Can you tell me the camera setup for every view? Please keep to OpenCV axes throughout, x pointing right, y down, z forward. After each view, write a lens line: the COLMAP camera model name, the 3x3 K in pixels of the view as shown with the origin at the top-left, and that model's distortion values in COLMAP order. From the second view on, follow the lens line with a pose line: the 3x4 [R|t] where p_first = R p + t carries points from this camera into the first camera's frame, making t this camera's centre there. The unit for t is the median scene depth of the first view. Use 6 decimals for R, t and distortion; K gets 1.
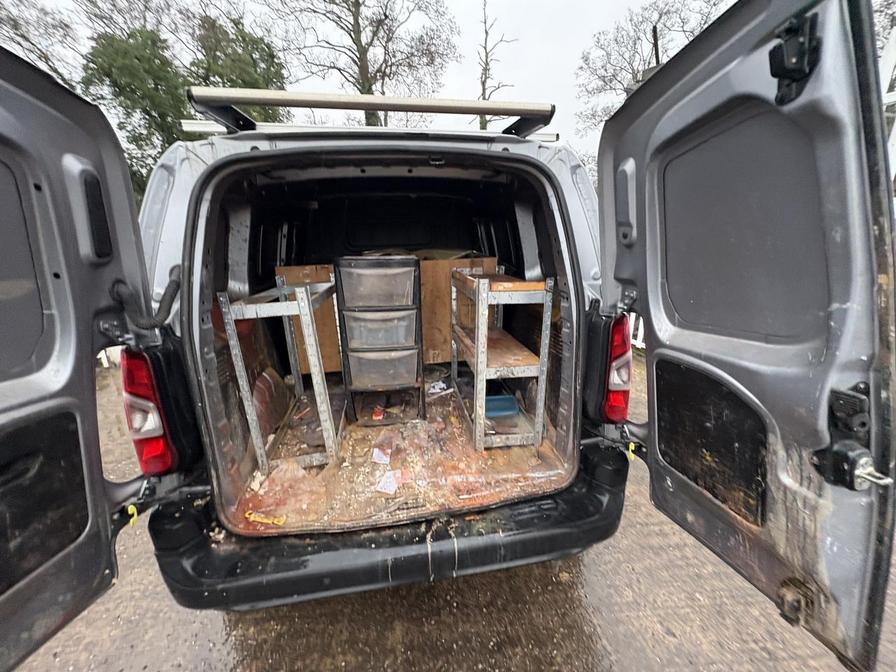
lens RADIAL K [[356.8, 0, 450.3], [0, 356.8, 336.7], [0, 0, 1]] dist [-0.000652, 0.000174]
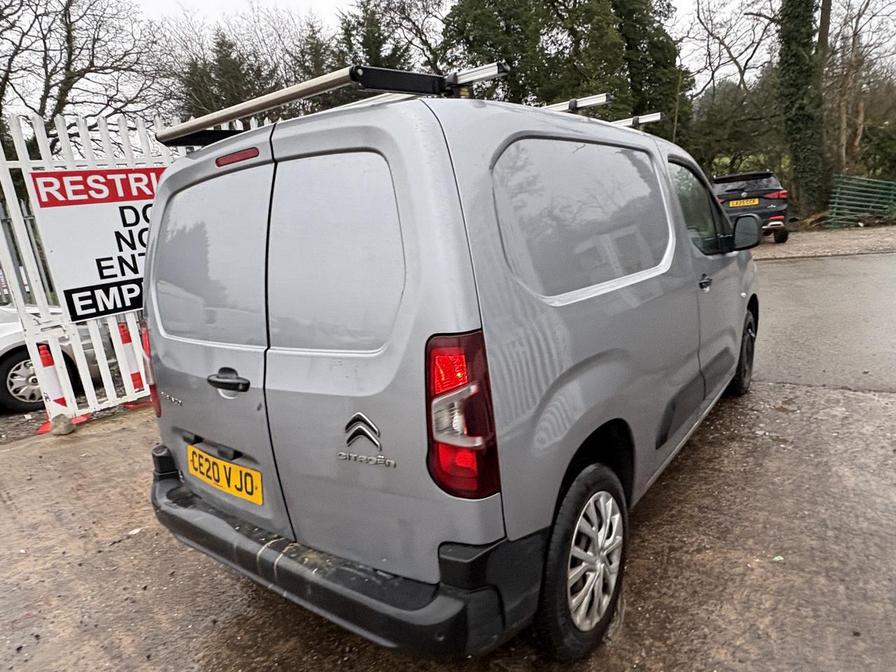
lens RADIAL K [[551.9, 0, 448.7], [0, 551.9, 339.9], [0, 0, 1]] dist [0.000799, -0.001063]
pose [[0.694689, 0.110560, -0.710763, 0.109069], [-0.115123, 0.992469, 0.041860, -0.007600], [0.710038, 0.052745, 0.702185, 0.024399]]
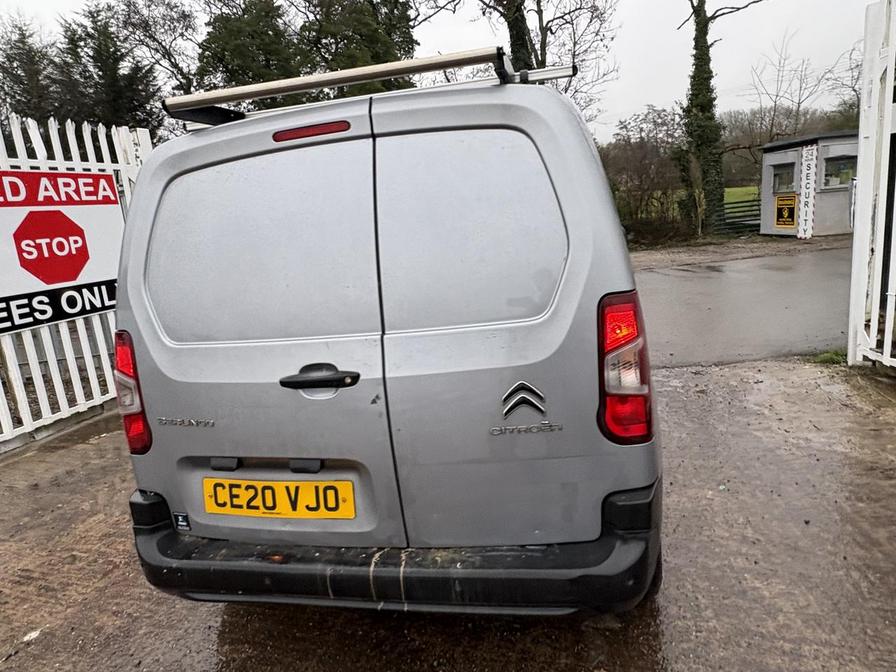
lens RADIAL K [[552.4, 0, 448.0], [0, 552.4, 336.0], [0, 0, 1]] dist [0.003651, -0.000772]
pose [[0.932209, -0.000850, -0.361919, 0.049832], [-0.022736, 0.997885, -0.060904, 0.010359], [0.361205, 0.065004, 0.930218, -0.016728]]
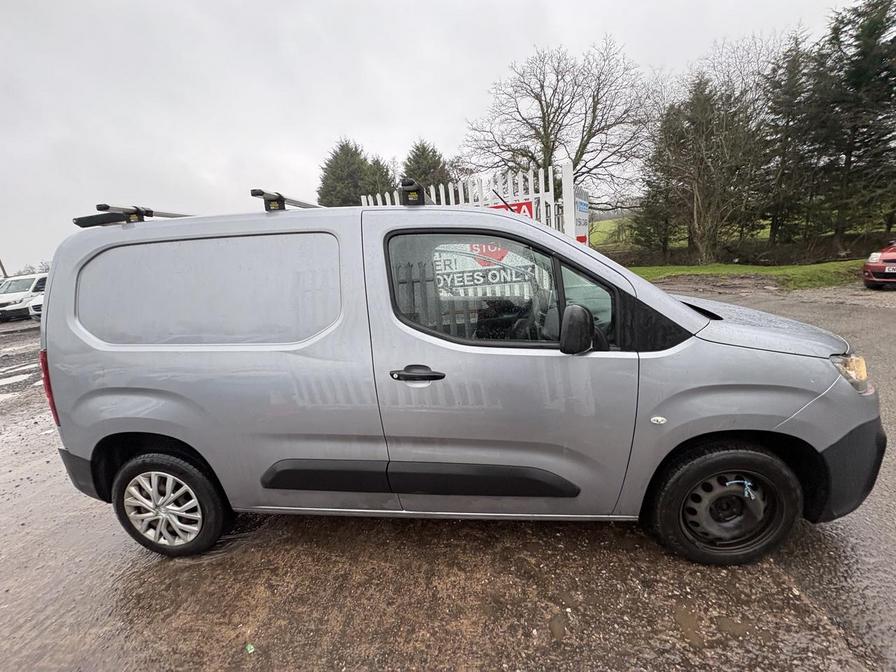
lens RADIAL K [[356.8, 0, 450.3], [0, 356.8, 336.7], [0, 0, 1]] dist [-0.000652, 0.000174]
pose [[-0.244803, 0.257896, -0.934645, 0.128781], [-0.191590, 0.932102, 0.307376, -0.077745], [0.950455, 0.254315, -0.178771, 0.255728]]
